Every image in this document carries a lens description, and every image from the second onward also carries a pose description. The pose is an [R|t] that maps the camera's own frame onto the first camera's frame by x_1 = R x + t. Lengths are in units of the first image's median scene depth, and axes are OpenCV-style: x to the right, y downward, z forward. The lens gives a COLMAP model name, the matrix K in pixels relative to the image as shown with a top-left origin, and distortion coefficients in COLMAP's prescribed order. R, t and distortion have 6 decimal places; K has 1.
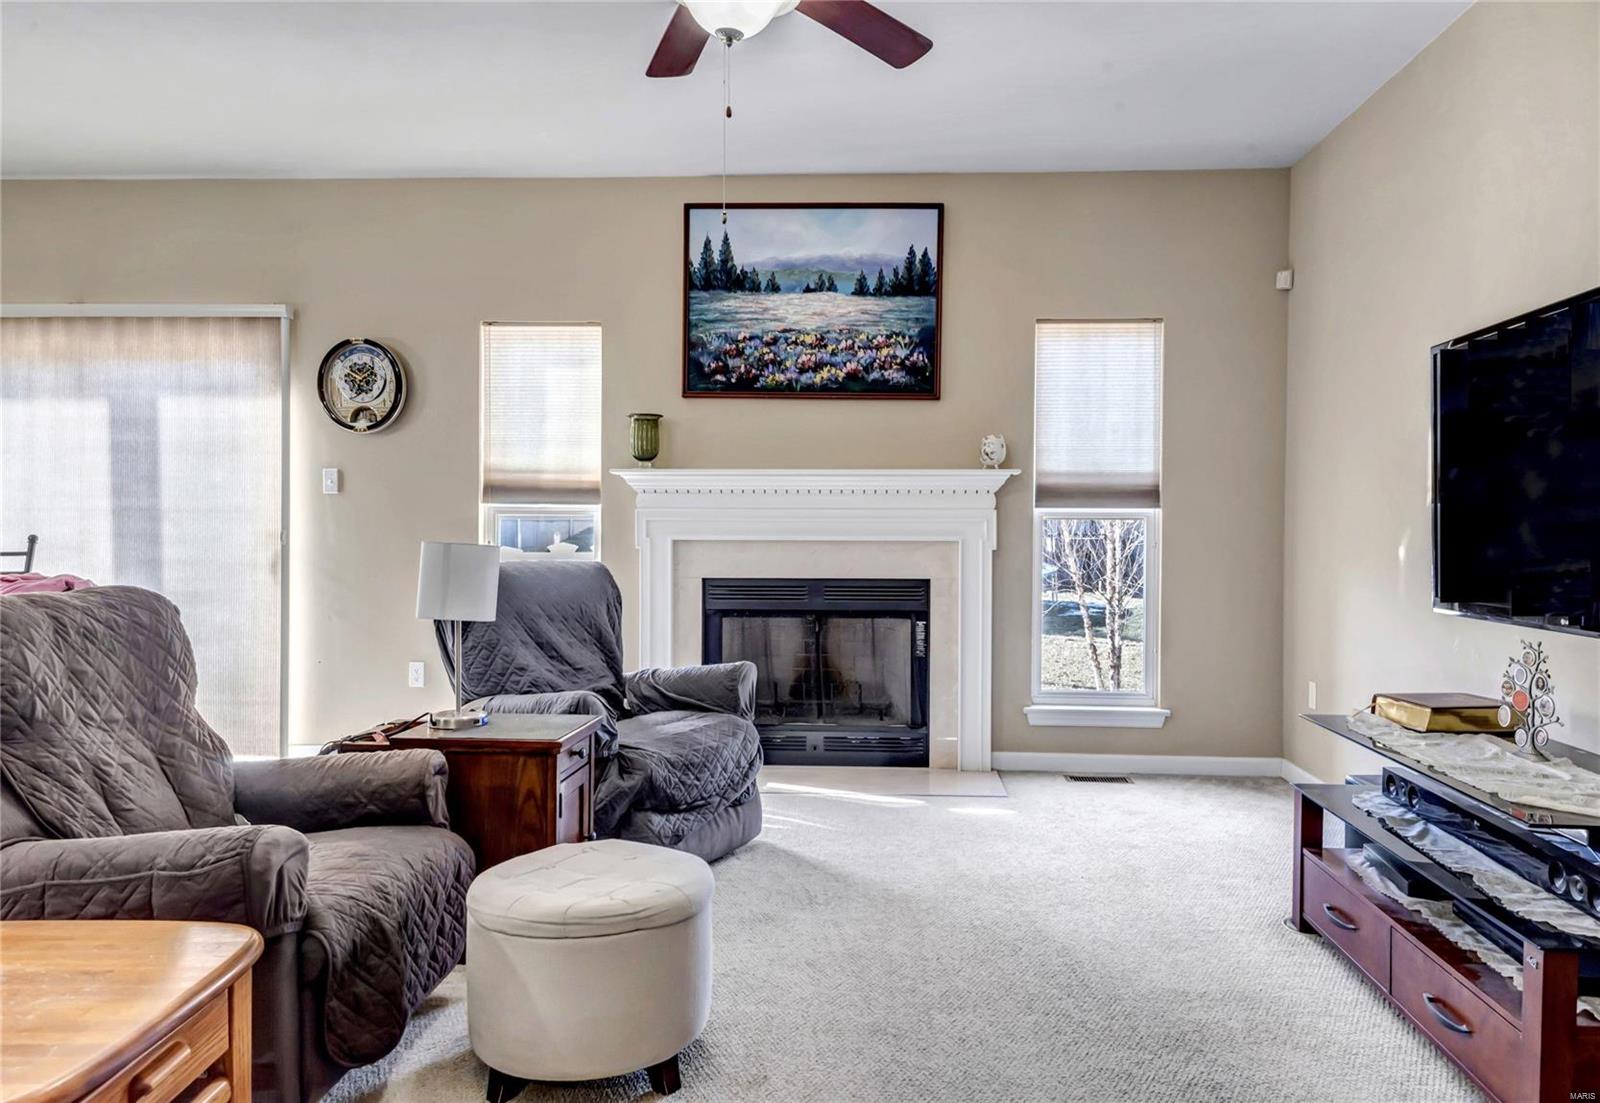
lens RADIAL K [[1074.0, 0, 840.0], [0, 1074.0, 540.1], [0, 0, 1]] dist [0.060727, -0.046604]
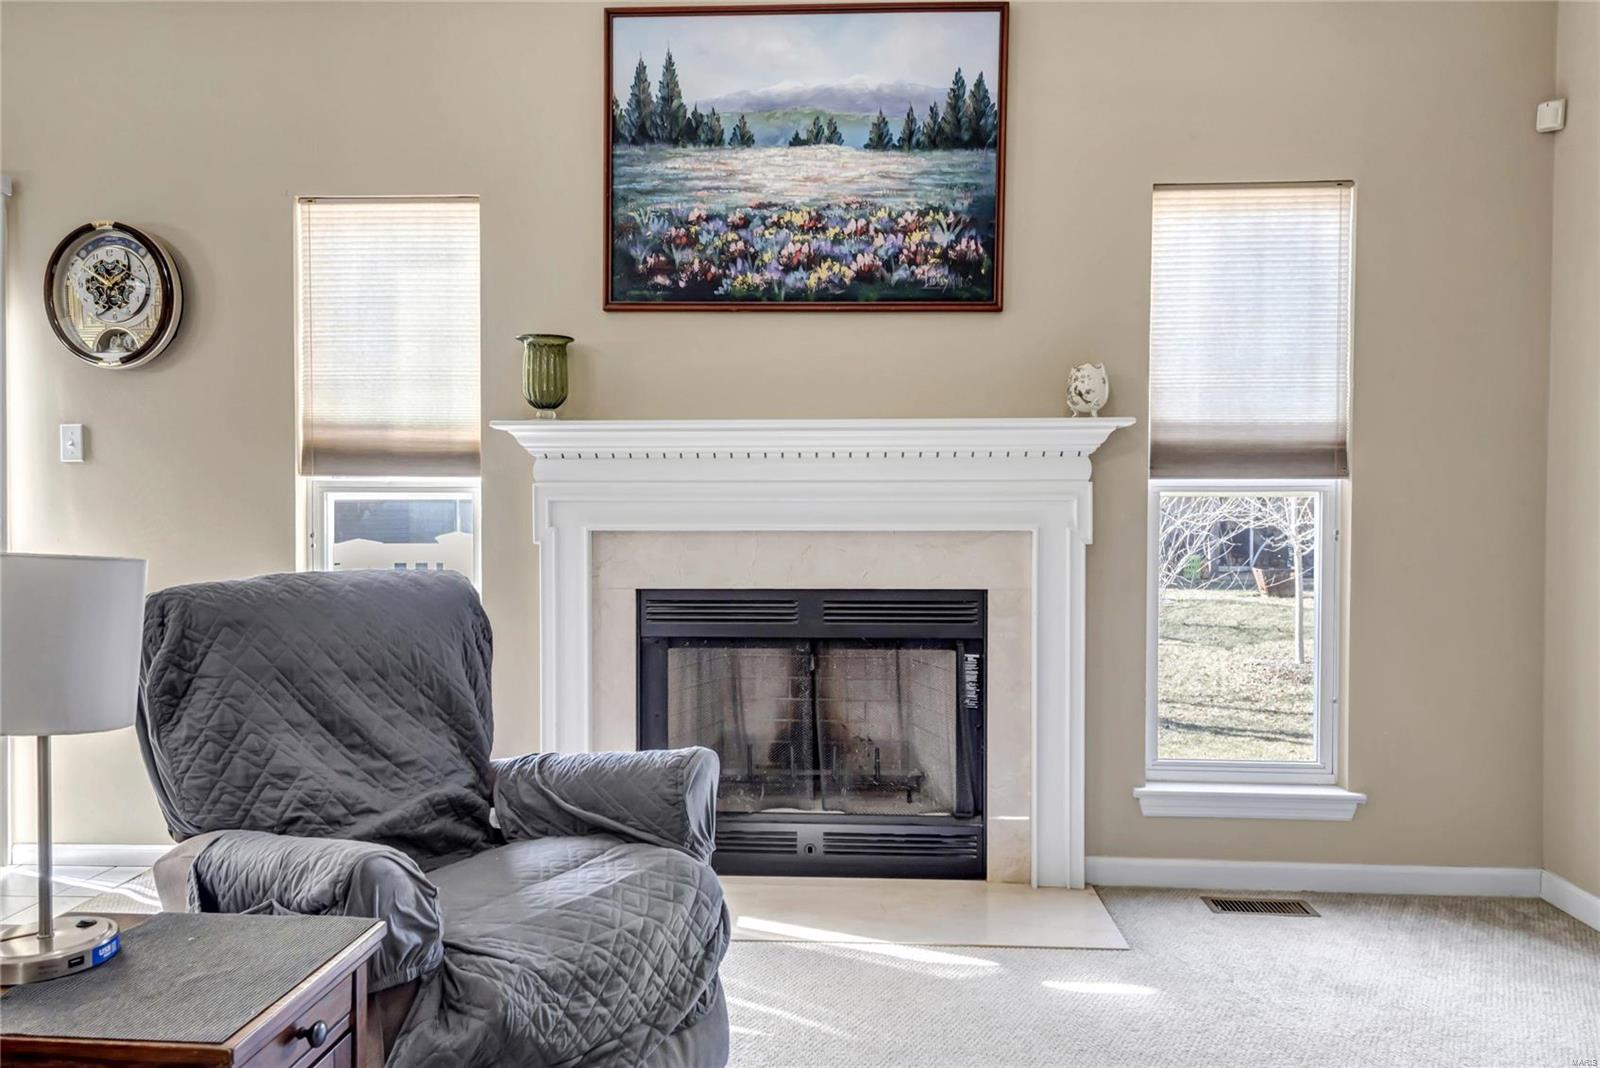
lens RADIAL K [[1141.2, 0, 800.0], [0, 1141.2, 534.0], [0, 0, 1]] dist [0.039082, -0.005344]
pose [[0.999940, -0.004122, -0.010197, -0.021787], [0.004240, 0.999924, 0.011574, -0.005569], [0.010149, -0.011616, 0.999881, 0.311456]]
